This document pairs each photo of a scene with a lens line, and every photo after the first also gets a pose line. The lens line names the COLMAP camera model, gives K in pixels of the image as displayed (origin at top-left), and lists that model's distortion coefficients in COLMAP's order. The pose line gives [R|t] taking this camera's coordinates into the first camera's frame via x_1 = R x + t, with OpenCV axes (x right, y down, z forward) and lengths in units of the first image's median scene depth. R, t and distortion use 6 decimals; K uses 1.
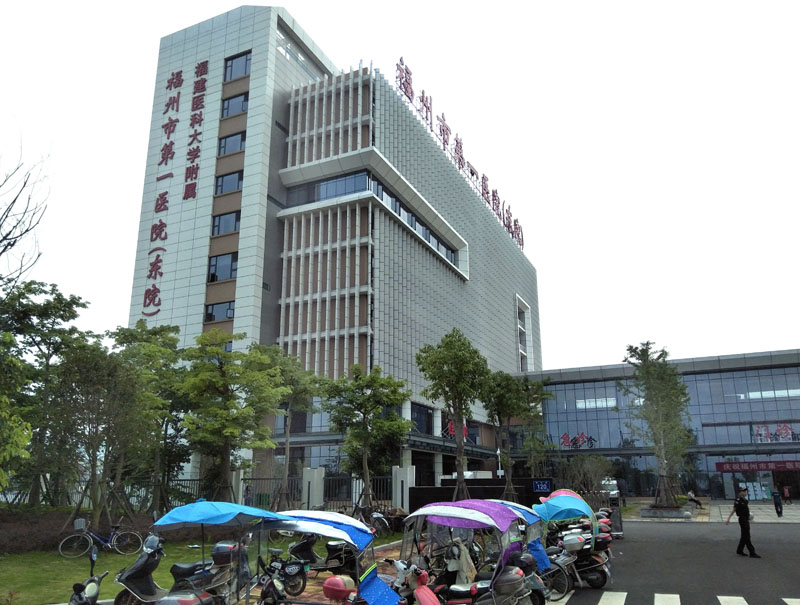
lens RADIAL K [[622.9, 0, 400.0], [0, 622.9, 302.5], [0, 0, 1]] dist [0.058666, -0.000337]
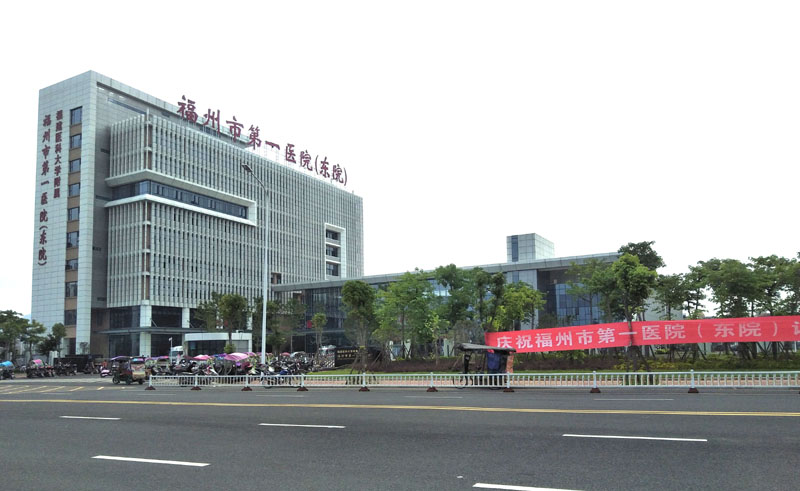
lens RADIAL K [[615.2, 0, 402.4], [0, 615.2, 301.8], [0, 0, 1]] dist [0.001707, 0.000229]
pose [[0.997998, -0.017650, -0.060725, 0.720813], [0.029964, 0.977606, 0.208298, -0.204579], [0.055689, -0.209701, 0.976178, -0.688956]]
